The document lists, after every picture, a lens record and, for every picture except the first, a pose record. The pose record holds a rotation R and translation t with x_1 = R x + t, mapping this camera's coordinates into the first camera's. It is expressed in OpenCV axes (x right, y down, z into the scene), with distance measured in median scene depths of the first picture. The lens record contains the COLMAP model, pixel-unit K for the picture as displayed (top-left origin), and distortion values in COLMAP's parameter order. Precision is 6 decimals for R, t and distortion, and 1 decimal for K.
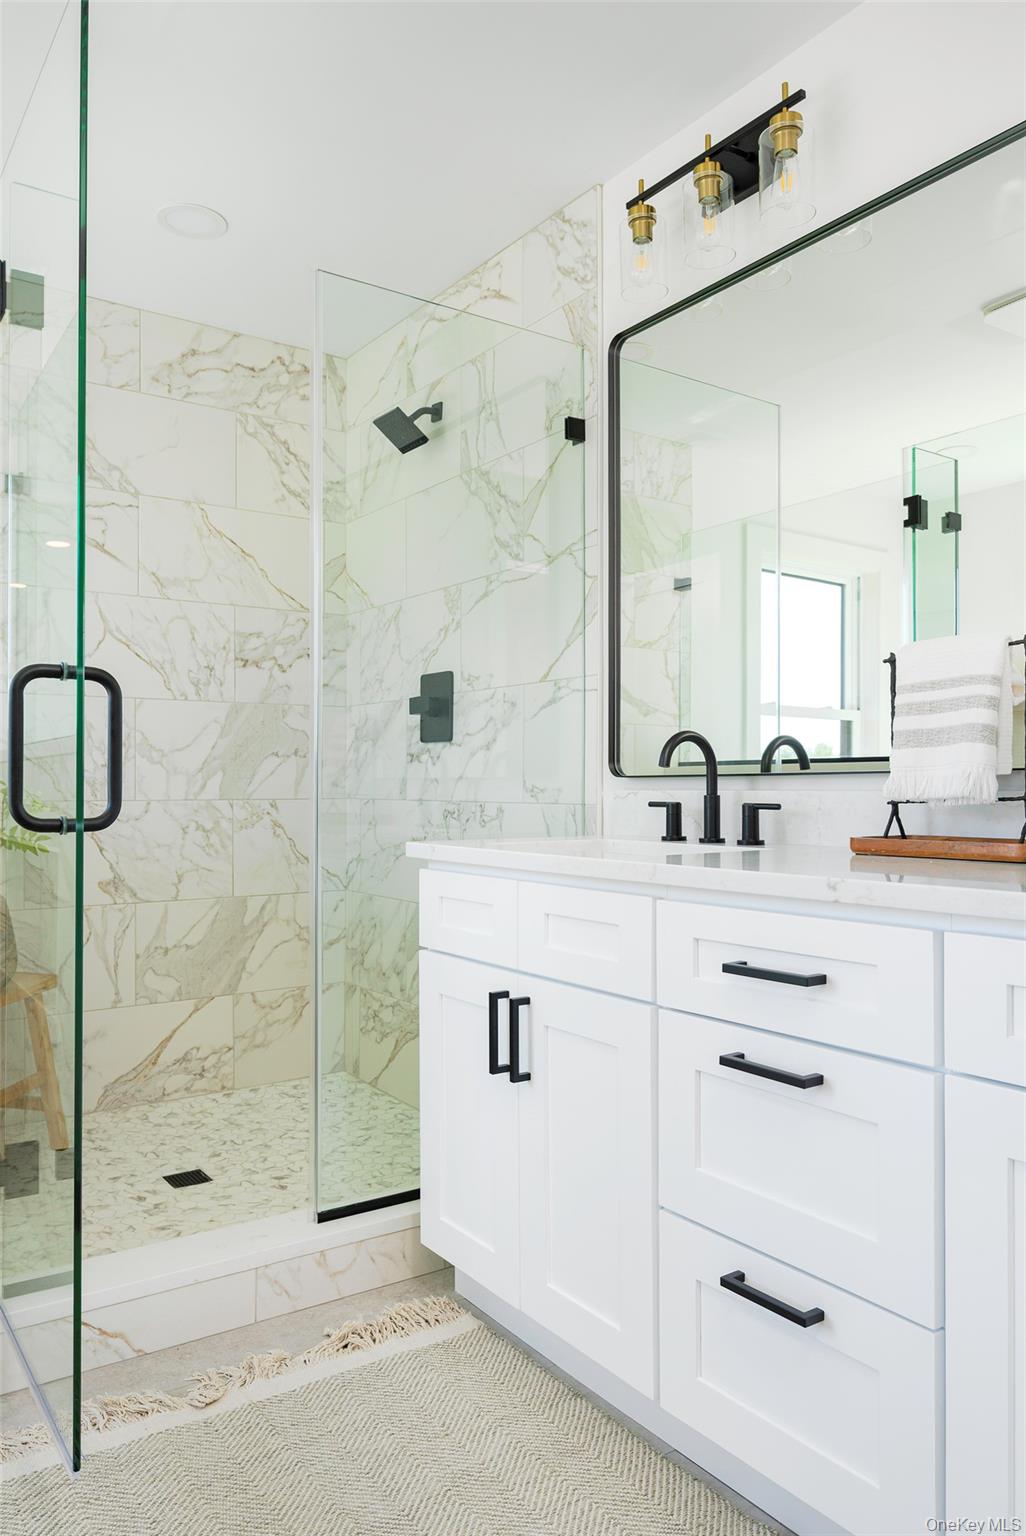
lens RADIAL K [[1114.5, 0, 506.9], [0, 1114.5, 777.4], [0, 0, 1]] dist [-0.004601, 0.004937]
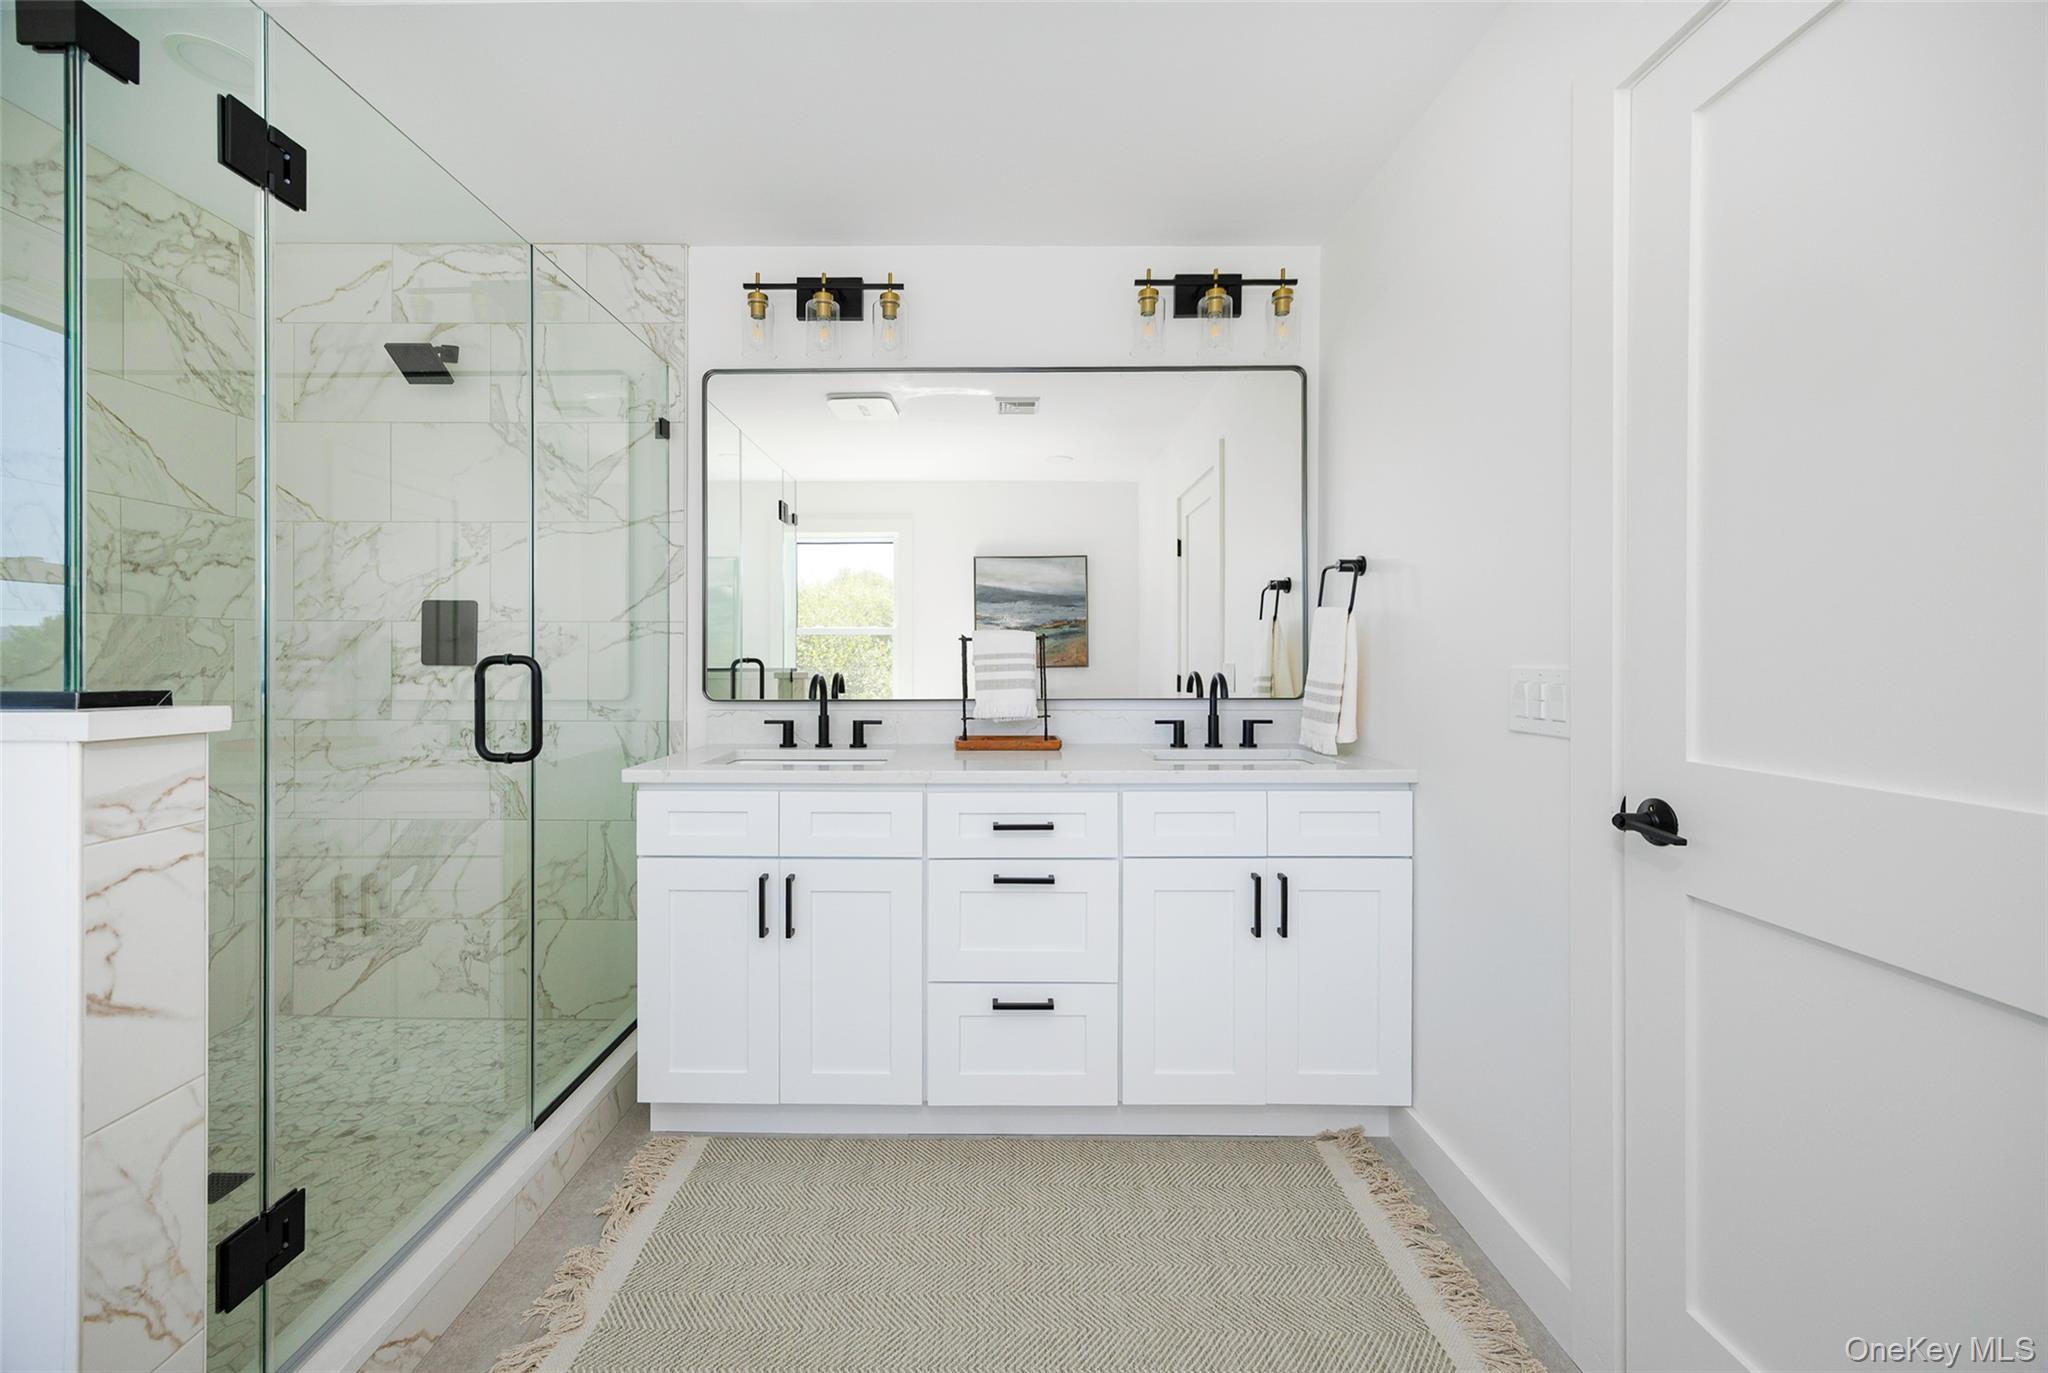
lens RADIAL K [[783.0, 0, 1008.7], [0, 783.0, 658.7], [0, 0, 1]] dist [0.001692, 0.000073]
pose [[0.563098, 0.001249, 0.826389, -0.443193], [-0.010784, 0.999925, 0.005837, -0.056102], [-0.826320, -0.012199, 0.563069, 0.160738]]
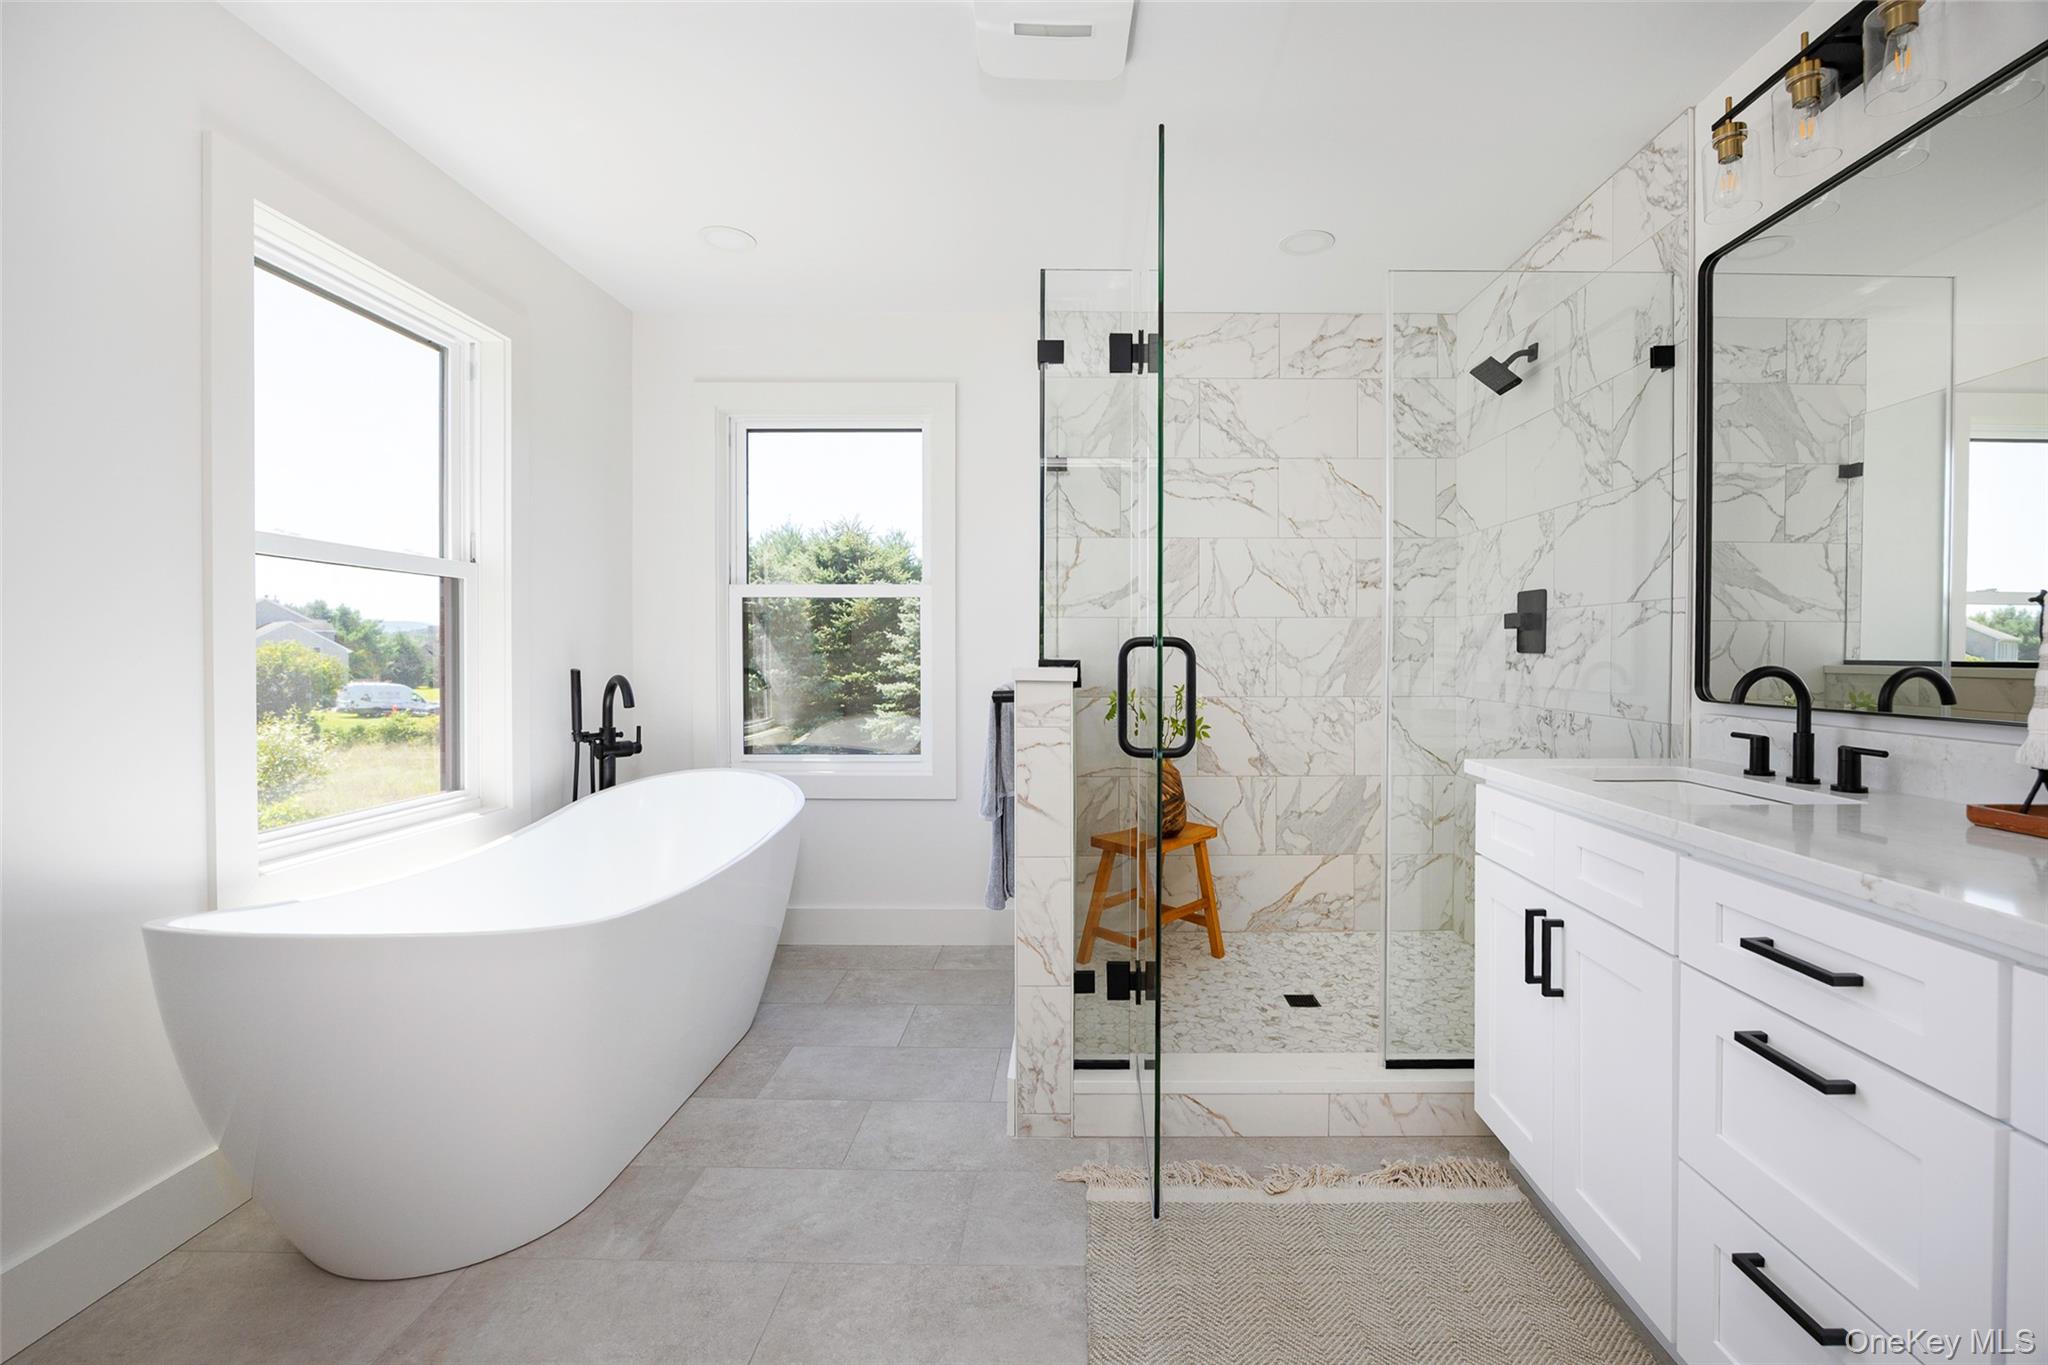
lens RADIAL K [[901.4, 0, 1086.0], [0, 901.4, 660.3], [0, 0, 1]] dist [-0.012182, 0.004490]
pose [[0.824209, 0.007576, -0.566235, 0.090256], [0.004802, 0.999781, 0.020366, -0.052259], [0.566265, -0.019505, 0.823993, 0.018036]]
